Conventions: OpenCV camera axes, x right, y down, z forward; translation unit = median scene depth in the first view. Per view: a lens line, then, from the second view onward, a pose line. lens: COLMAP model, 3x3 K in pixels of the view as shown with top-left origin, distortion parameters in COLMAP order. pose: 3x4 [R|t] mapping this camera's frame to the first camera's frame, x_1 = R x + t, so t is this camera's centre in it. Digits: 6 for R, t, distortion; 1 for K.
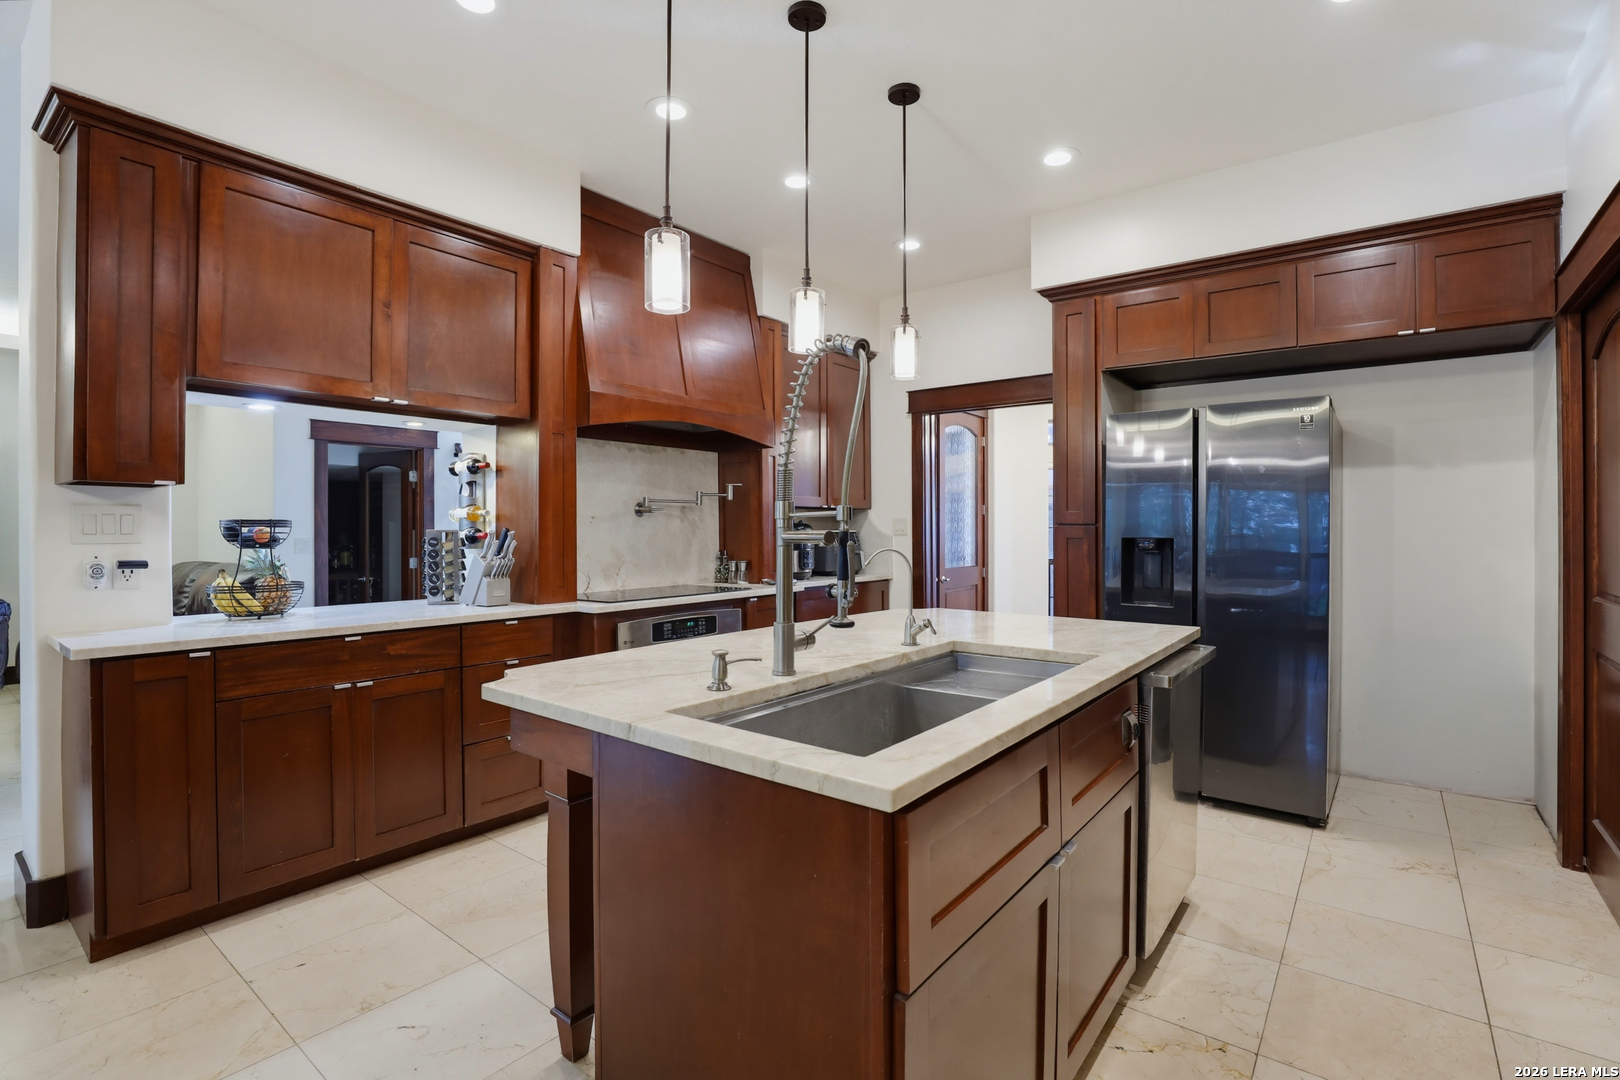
lens RADIAL K [[747.9, 0, 827.7], [0, 747.9, 525.6], [0, 0, 1]] dist [-0.043232, 0.015721]
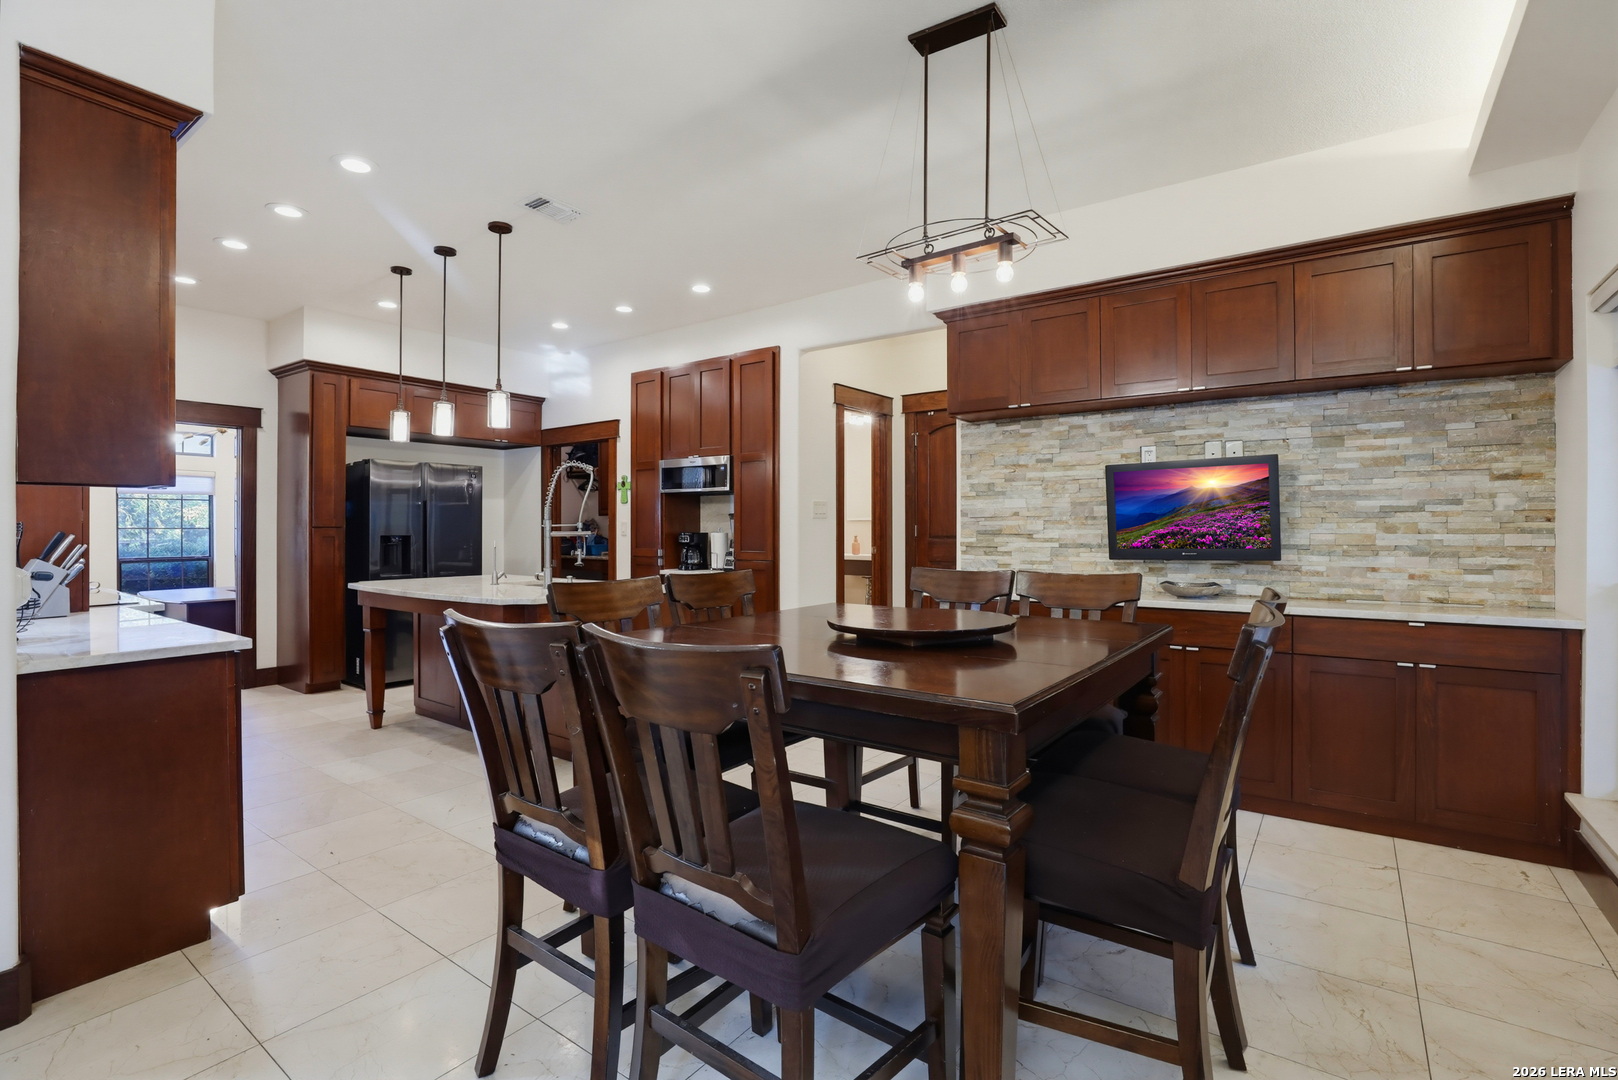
lens RADIAL K [[738.9, 0, 818.3], [0, 738.9, 525.0], [0, 0, 1]] dist [-0.043091, 0.009780]
pose [[-0.023271, 0.002274, 0.999727, -1.241169], [-0.003629, 0.999991, -0.002359, -0.006689], [-0.999723, -0.003683, -0.023262, 0.072631]]
